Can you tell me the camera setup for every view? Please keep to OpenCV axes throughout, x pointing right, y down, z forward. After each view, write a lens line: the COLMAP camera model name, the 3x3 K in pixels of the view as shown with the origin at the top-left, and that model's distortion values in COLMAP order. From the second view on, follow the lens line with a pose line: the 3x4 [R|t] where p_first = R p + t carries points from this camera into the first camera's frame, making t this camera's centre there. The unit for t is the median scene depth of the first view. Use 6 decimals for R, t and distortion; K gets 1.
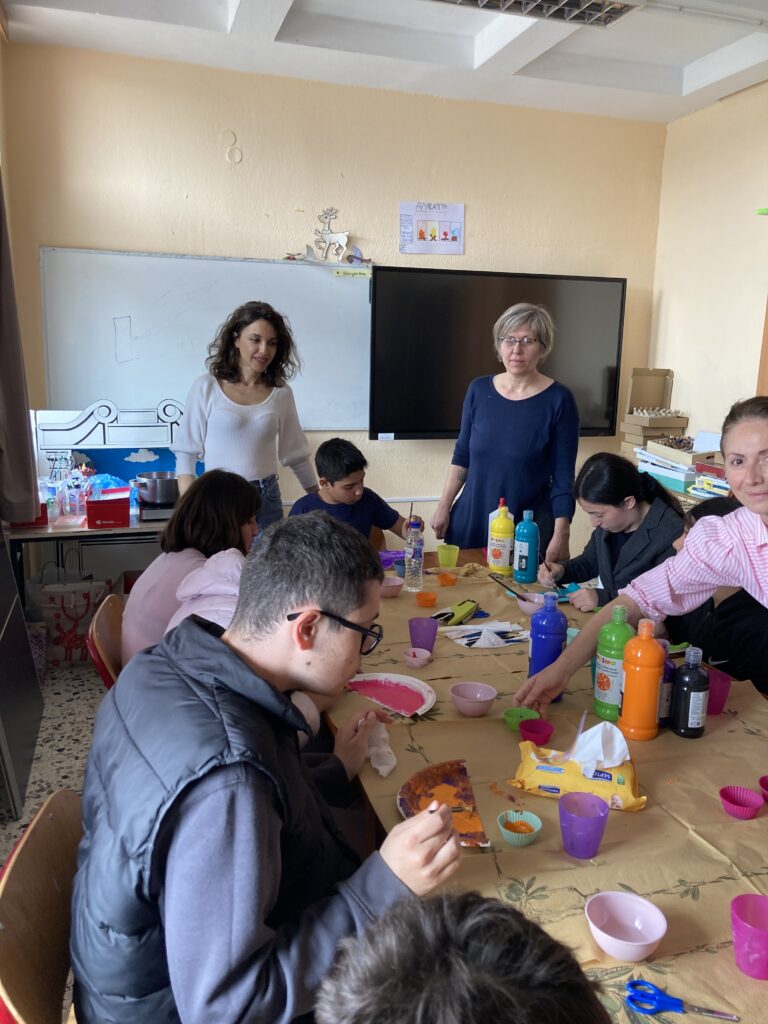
lens RADIAL K [[843.1, 0, 385.7], [0, 843.1, 509.3], [0, 0, 1]] dist [0.009539, 0.003529]
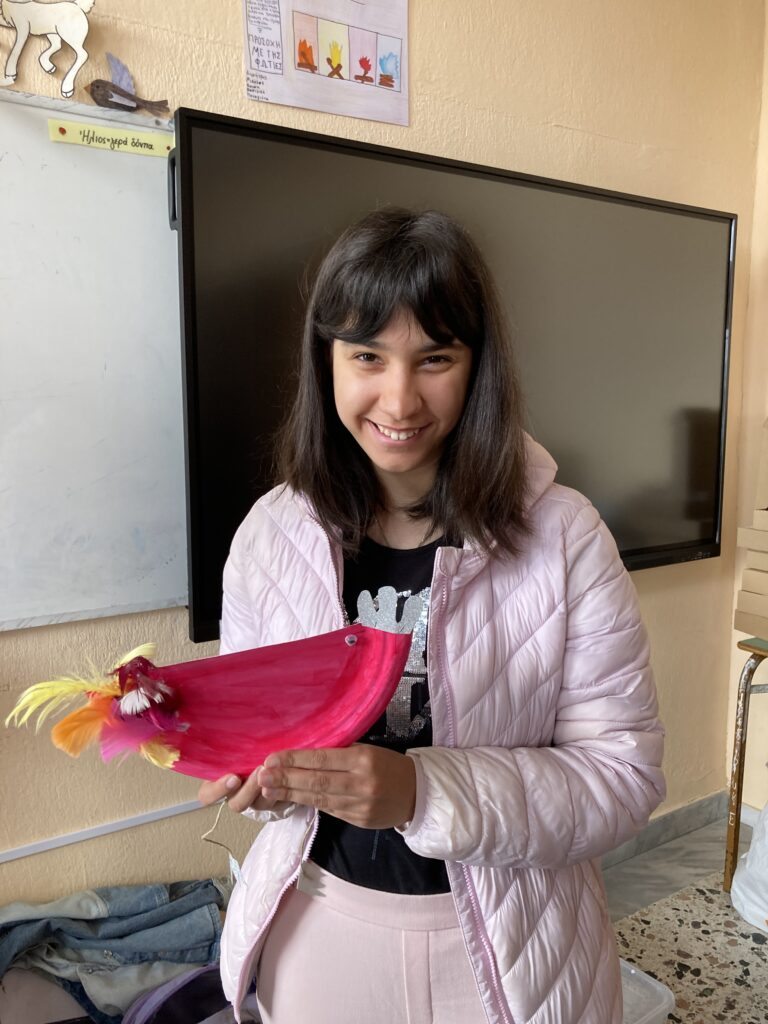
lens RADIAL K [[843.1, 0, 377.1], [0, 843.1, 516.3], [0, 0, 1]] dist [0.009539, 0.003529]
pose [[0.959802, -0.061898, 0.273768, -0.038579], [0.077028, 0.996019, -0.044856, -0.111245], [-0.269902, 0.064141, 0.960749, 0.657983]]
